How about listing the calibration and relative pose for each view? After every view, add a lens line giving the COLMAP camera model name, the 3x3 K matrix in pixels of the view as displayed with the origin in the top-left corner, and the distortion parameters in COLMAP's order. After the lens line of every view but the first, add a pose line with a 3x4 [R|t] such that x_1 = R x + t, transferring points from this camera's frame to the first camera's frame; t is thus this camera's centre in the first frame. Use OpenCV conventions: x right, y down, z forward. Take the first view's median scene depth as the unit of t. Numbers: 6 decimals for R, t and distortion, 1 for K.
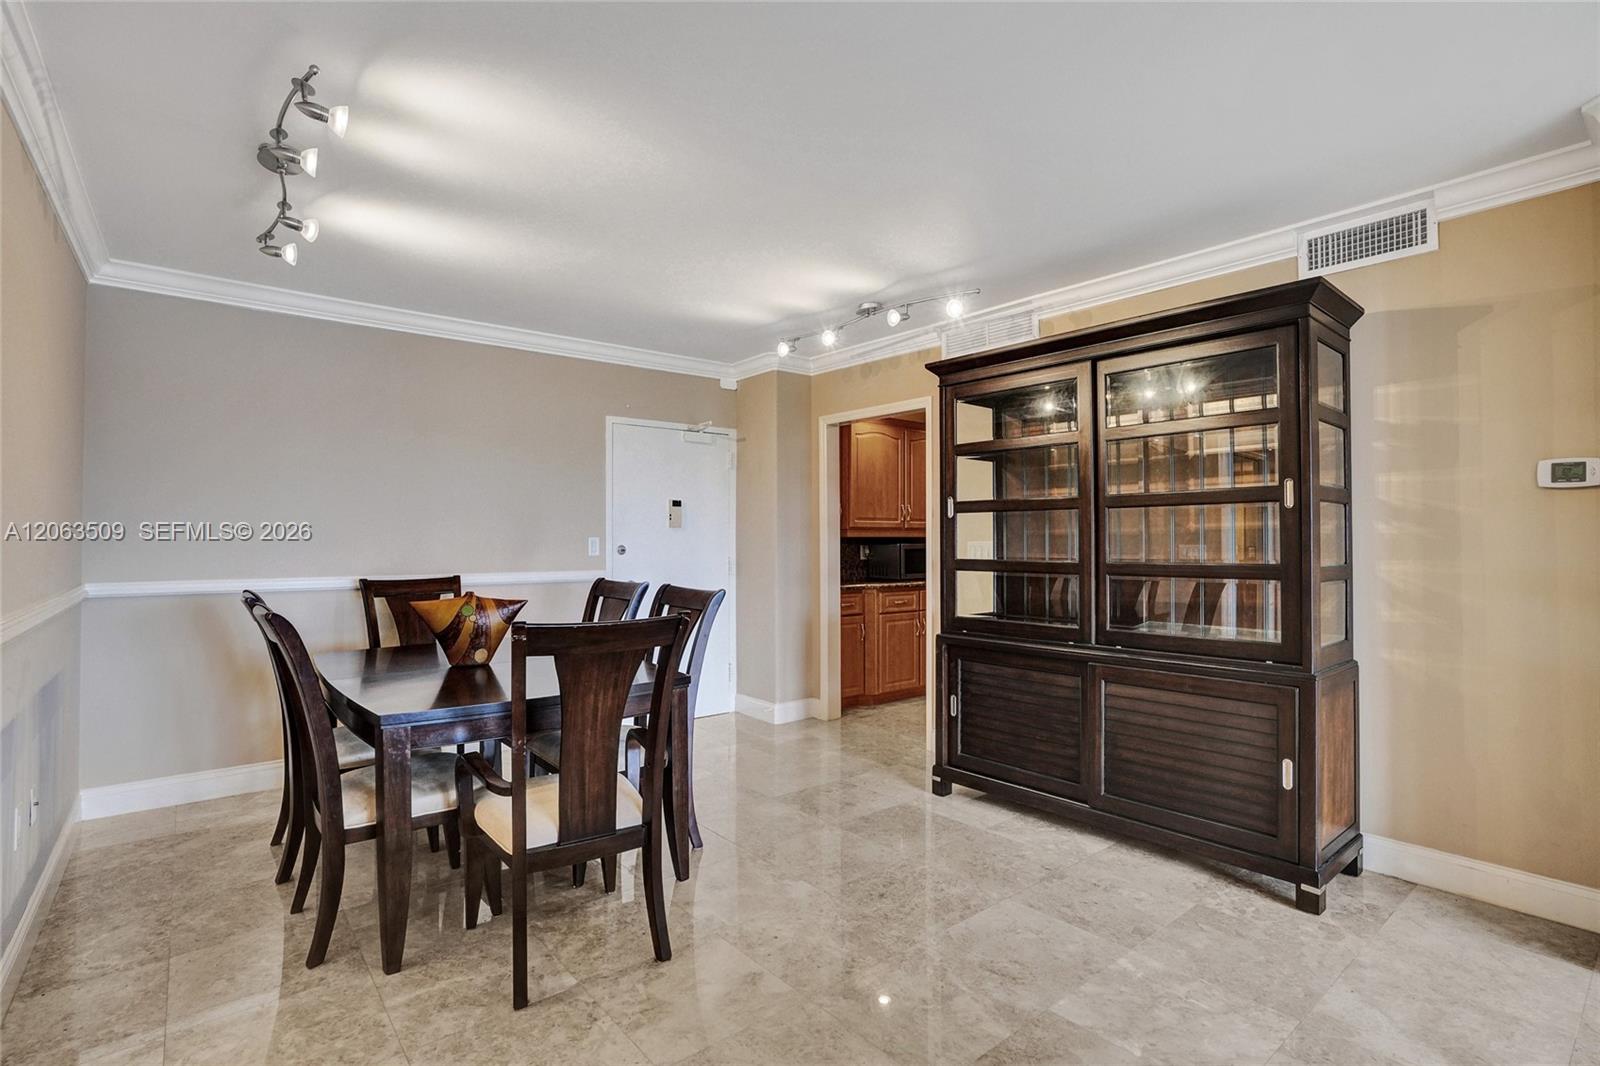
lens RADIAL K [[767.2, 0, 821.1], [0, 767.2, 520.1], [0, 0, 1]] dist [-0.024579, 0.000787]
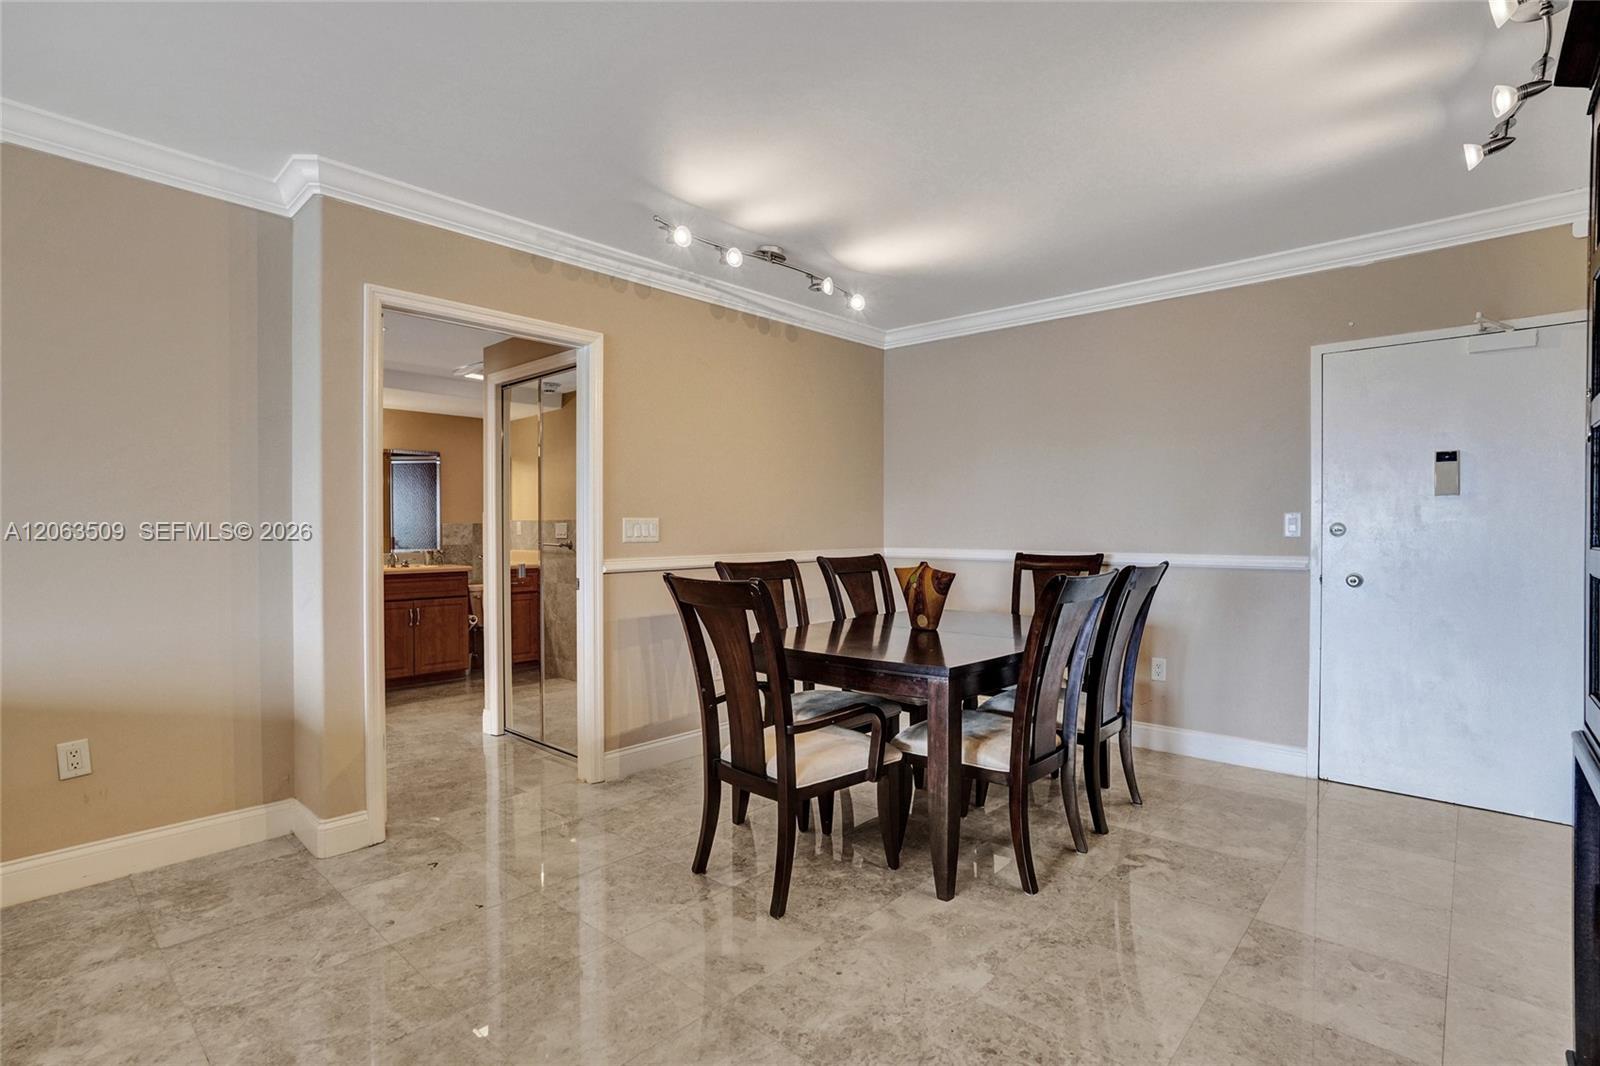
lens RADIAL K [[755.7, 0, 772.9], [0, 755.7, 531.5], [0, 0, 1]] dist [-0.003670, -0.000611]
pose [[0.134063, 0.009652, -0.990926, 0.513151], [0.026676, 0.999555, 0.013345, 0.024463], [0.990614, -0.028223, 0.133746, 0.550603]]
